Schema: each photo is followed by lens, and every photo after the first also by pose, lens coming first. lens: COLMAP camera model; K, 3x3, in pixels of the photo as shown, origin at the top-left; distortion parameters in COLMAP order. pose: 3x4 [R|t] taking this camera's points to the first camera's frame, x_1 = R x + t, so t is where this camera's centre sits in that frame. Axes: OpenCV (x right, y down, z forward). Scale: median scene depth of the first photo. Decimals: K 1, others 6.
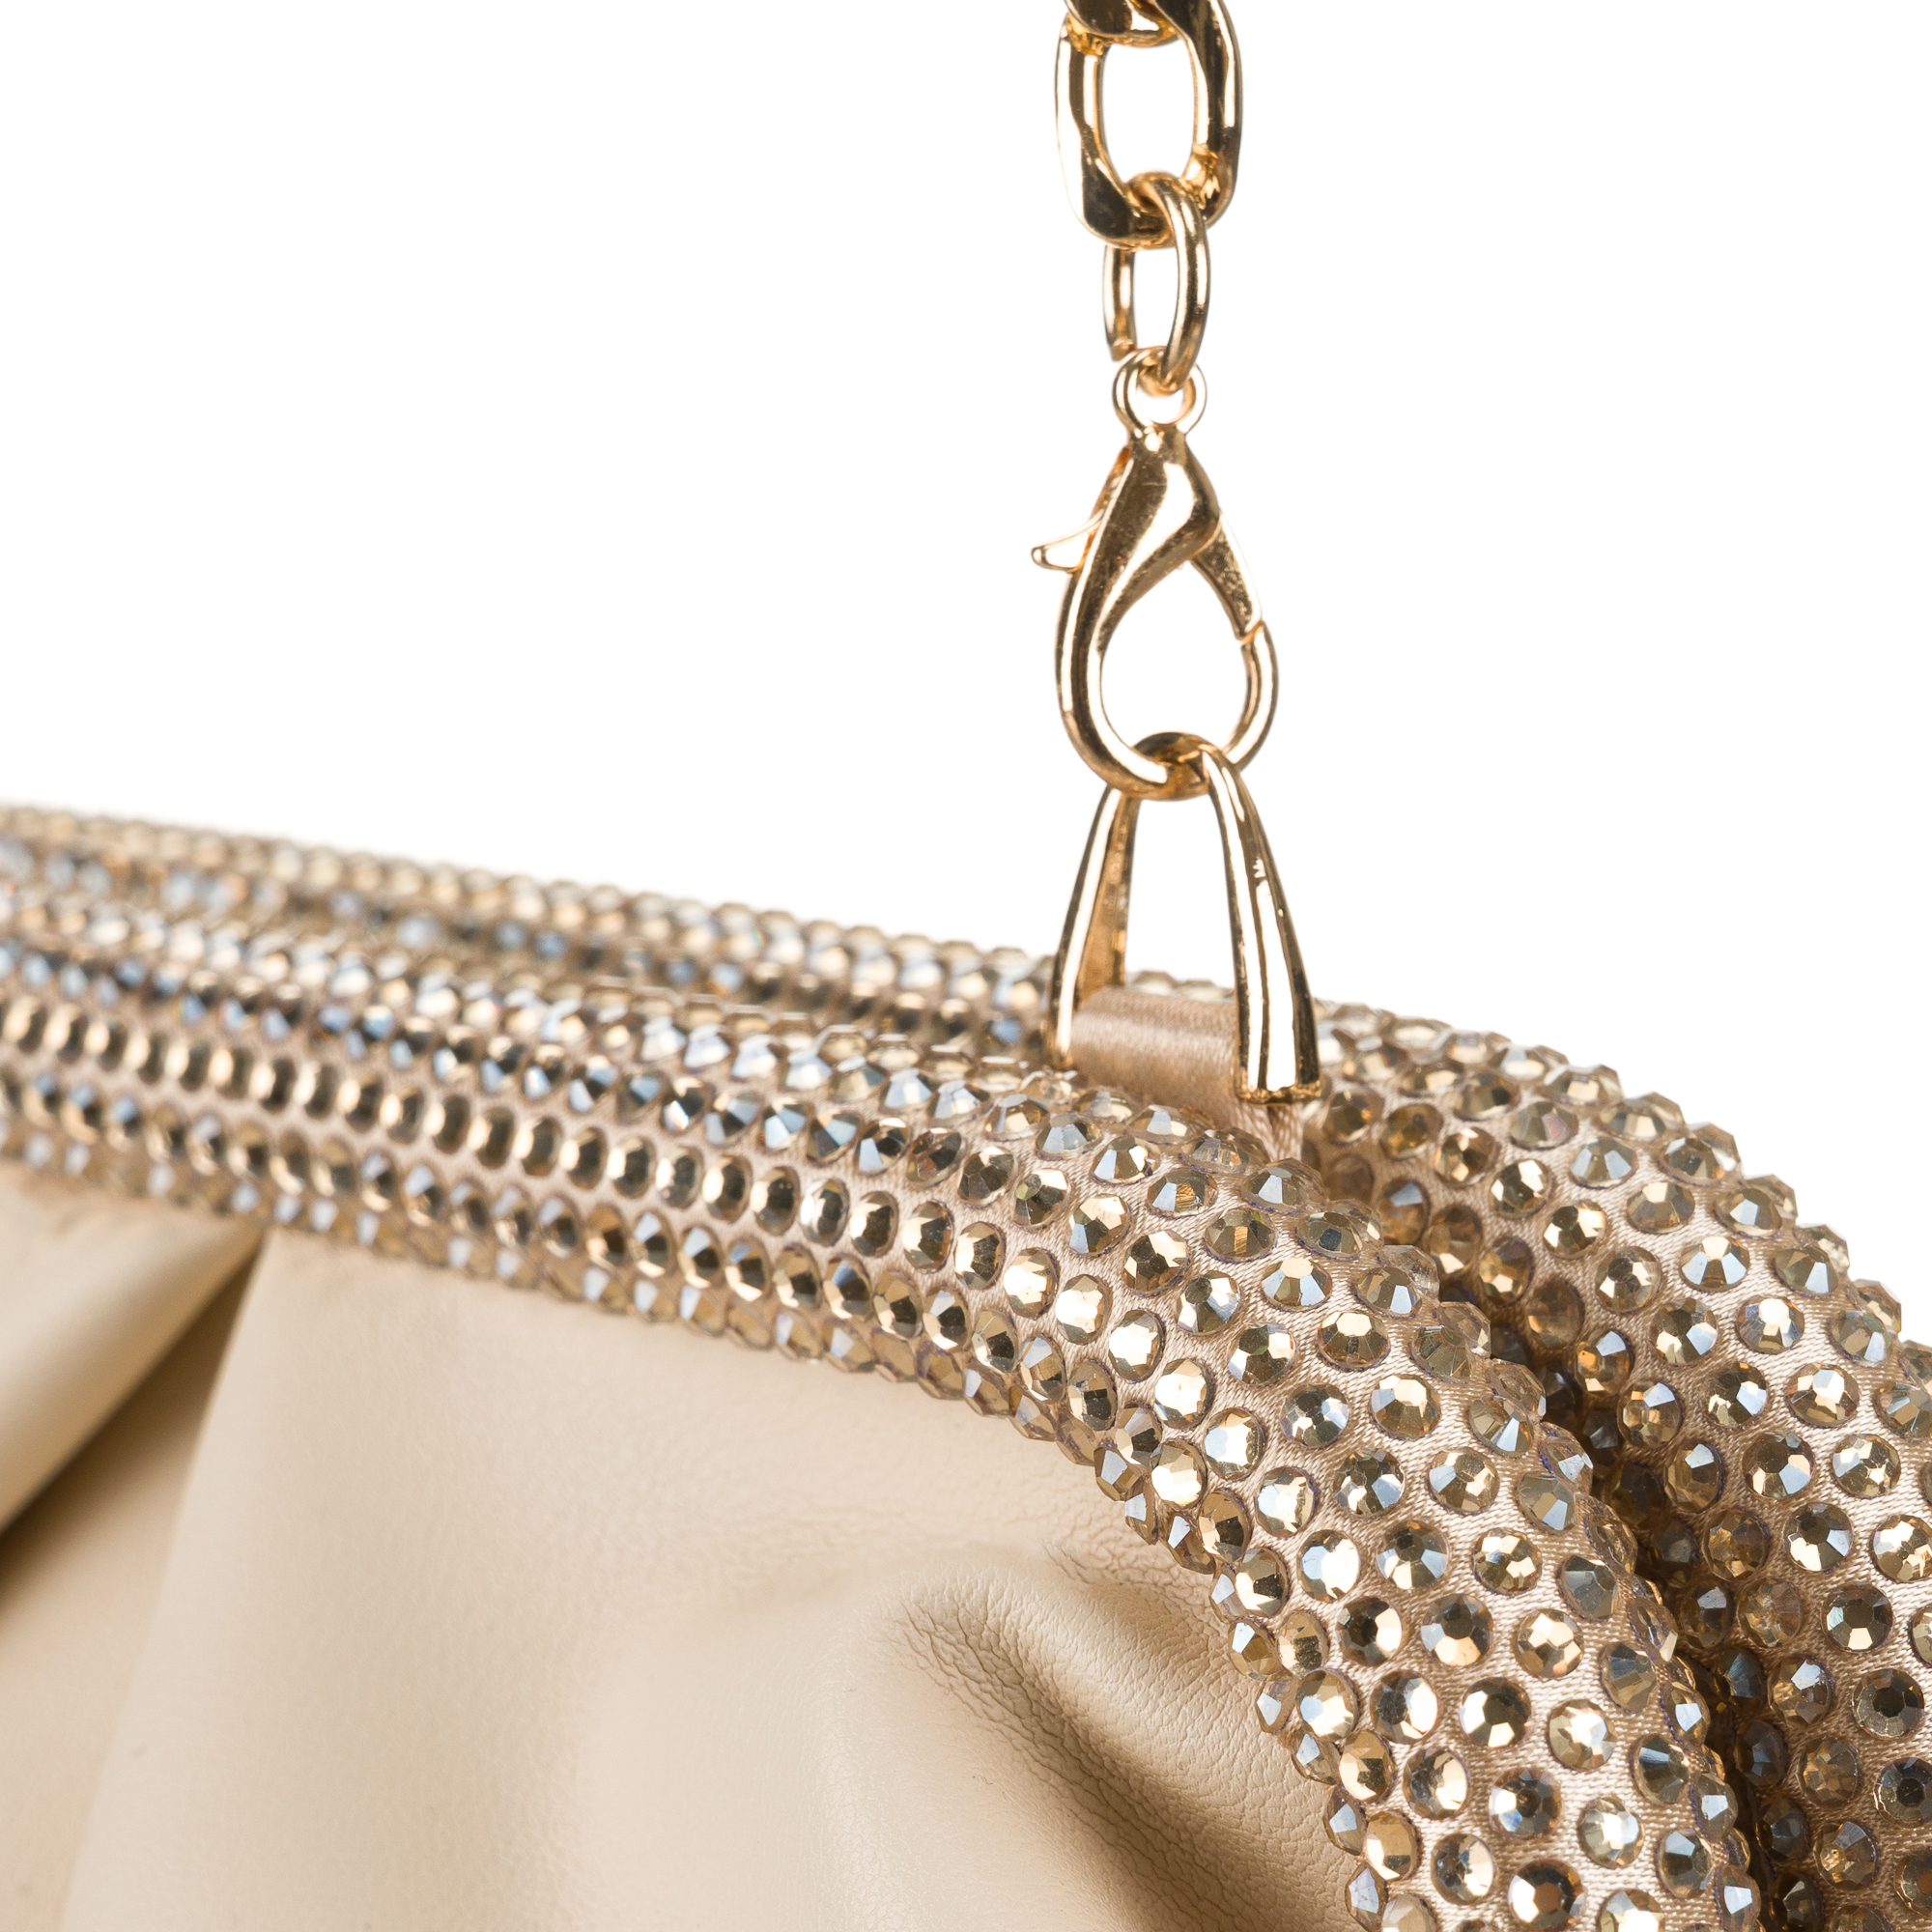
lens RADIAL K [[6504.0, 0, 966.4], [0, 6504.0, 963.4], [0, 0, 1]] dist [0.084753, 0.000000]
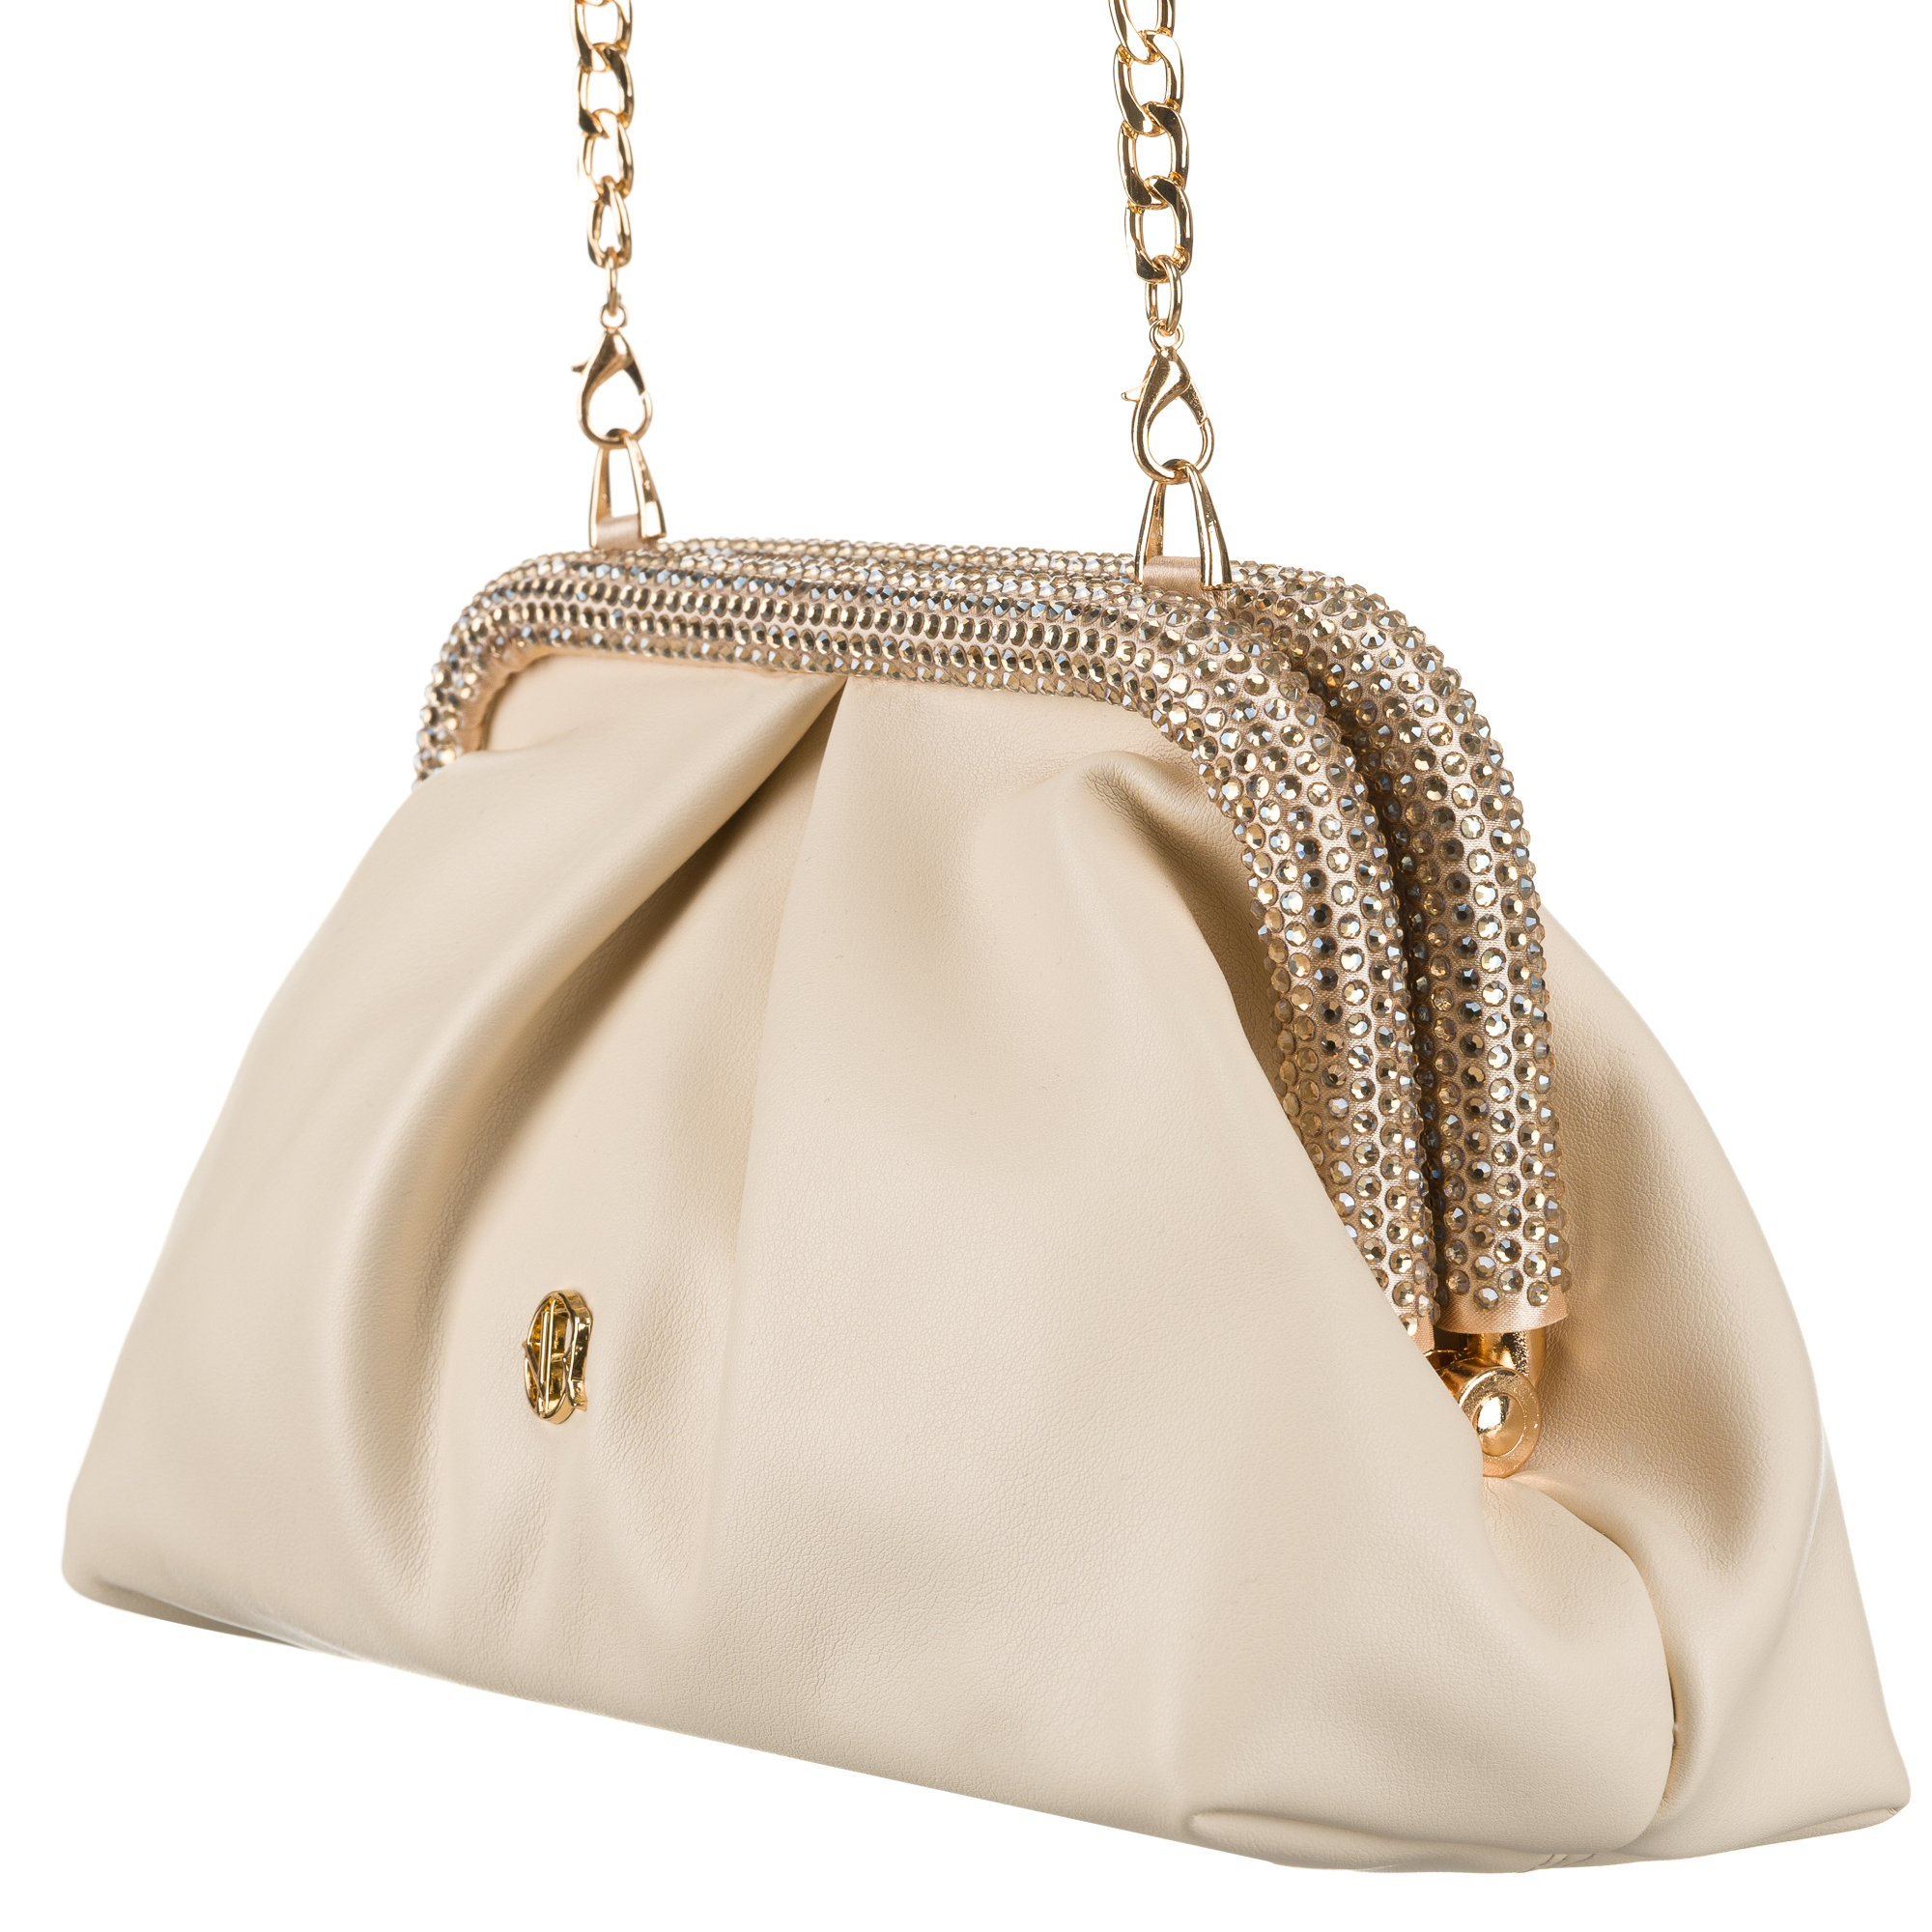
lens RADIAL K [[6504.0, 0, 967.2], [0, 6504.0, 967.9], [0, 0, 1]] dist [0.084753, 0.000000]
pose [[0.997434, -0.031832, -0.064132, 0.113474], [0.029711, 0.998988, -0.033761, 0.268963], [0.065142, 0.031769, 0.997370, -1.733921]]
